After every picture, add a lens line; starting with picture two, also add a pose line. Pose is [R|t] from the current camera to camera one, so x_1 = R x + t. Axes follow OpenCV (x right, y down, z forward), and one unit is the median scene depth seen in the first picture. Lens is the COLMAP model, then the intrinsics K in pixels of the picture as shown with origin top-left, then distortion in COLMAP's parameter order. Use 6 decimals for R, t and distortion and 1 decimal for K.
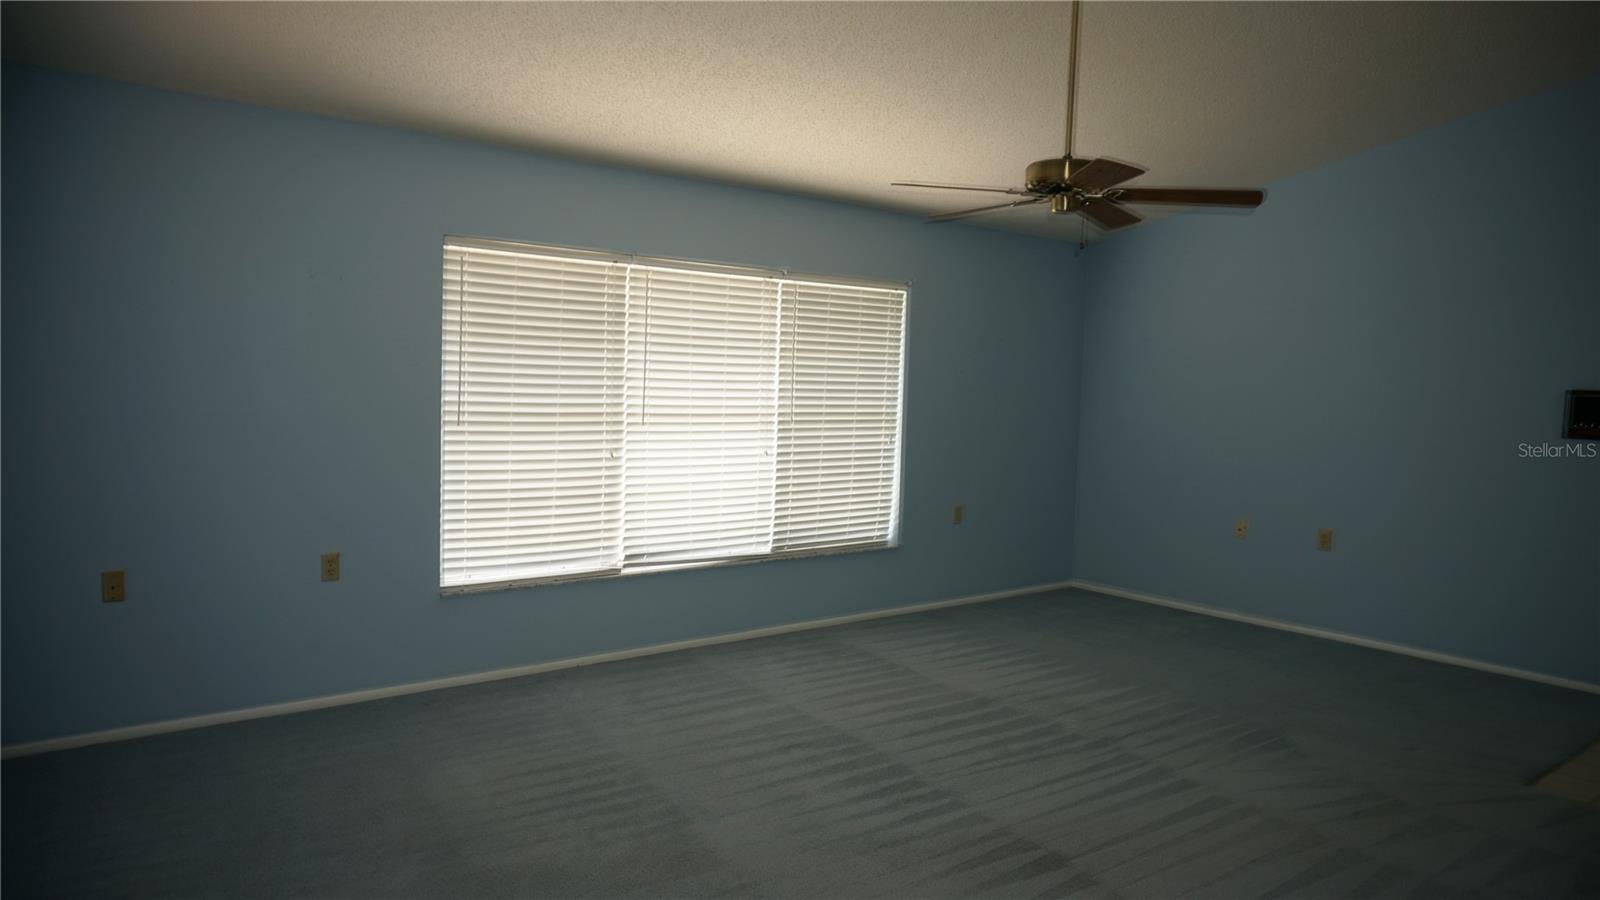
lens RADIAL K [[1072.4, 0, 804.2], [0, 1072.4, 459.2], [0, 0, 1]] dist [-0.042442, 0.033552]
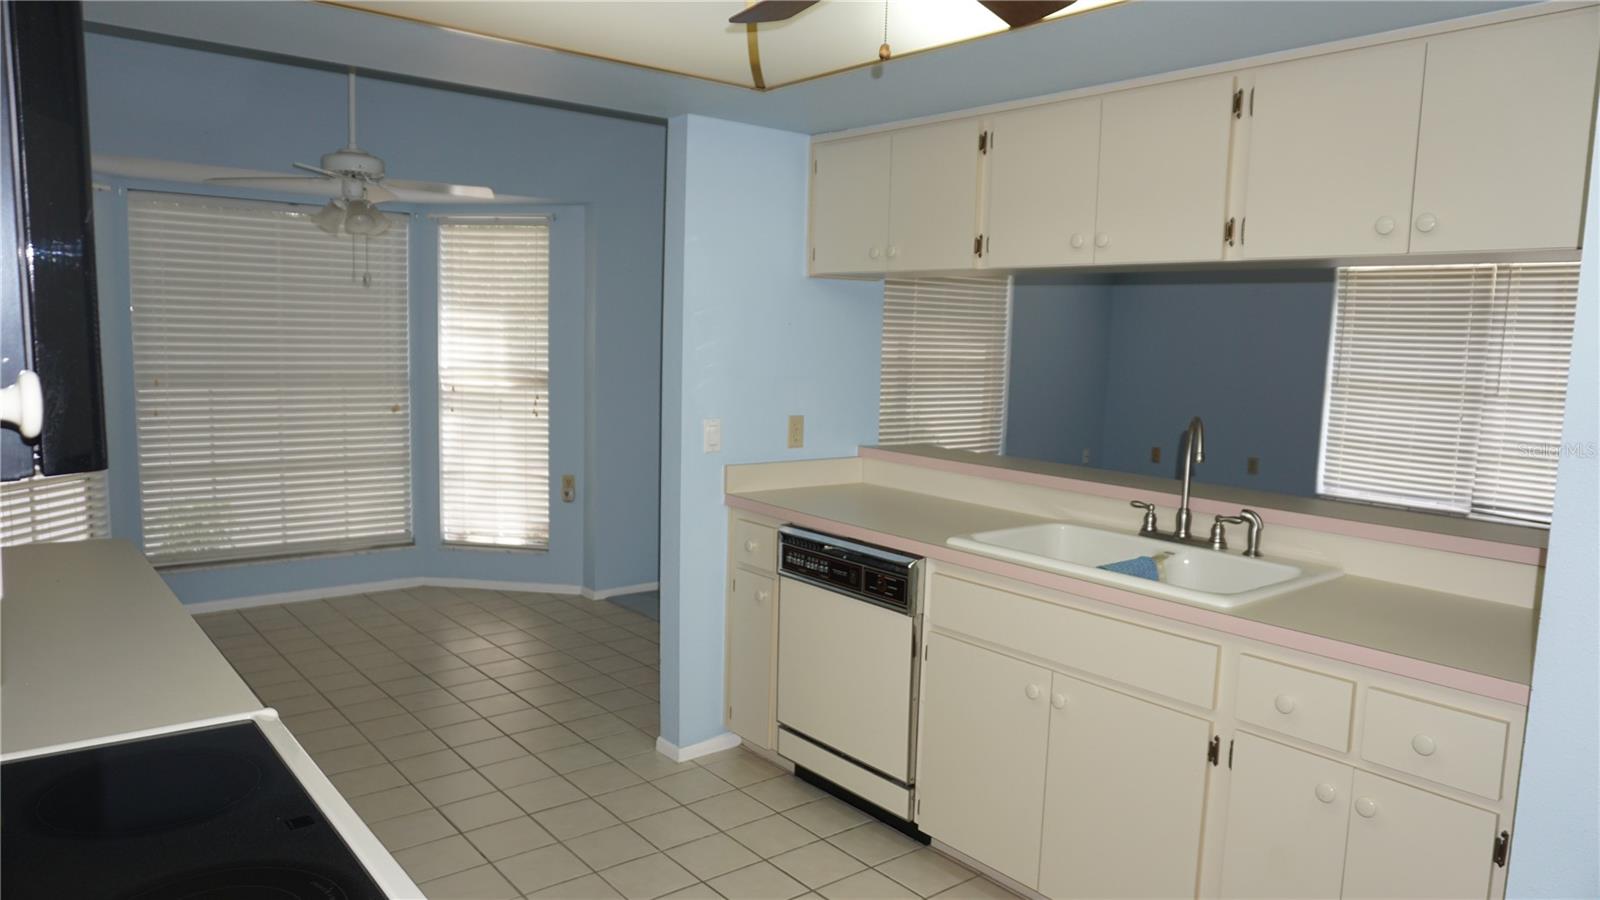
lens RADIAL K [[1072.4, 0, 804.2], [0, 1072.4, 459.2], [0, 0, 1]] dist [-0.042442, 0.033552]
pose [[-0.003629, 0.095119, -0.995459, 1.032333], [-0.097181, 0.990720, 0.095021, -0.000725], [0.995260, 0.097084, 0.005649, 0.230774]]
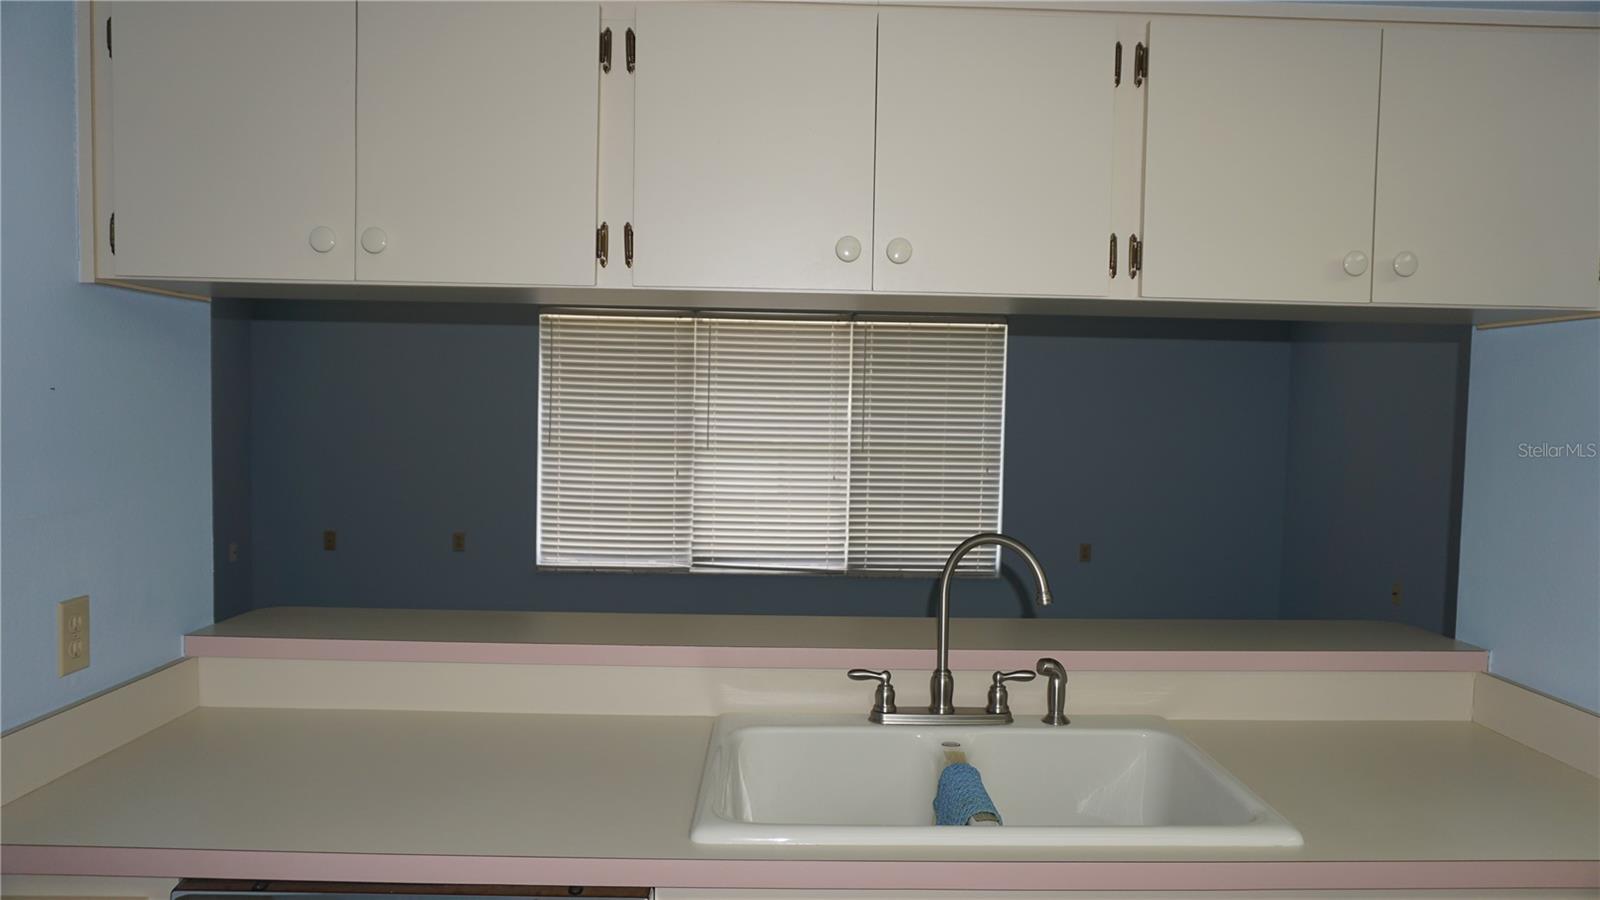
lens RADIAL K [[1072.4, 0, 804.2], [0, 1072.4, 459.2], [0, 0, 1]] dist [-0.042442, 0.033552]
pose [[0.792270, 0.024262, -0.609688, 0.670044], [-0.043980, 0.998881, -0.017401, -0.005569], [0.608583, 0.040600, 0.792450, 0.110080]]
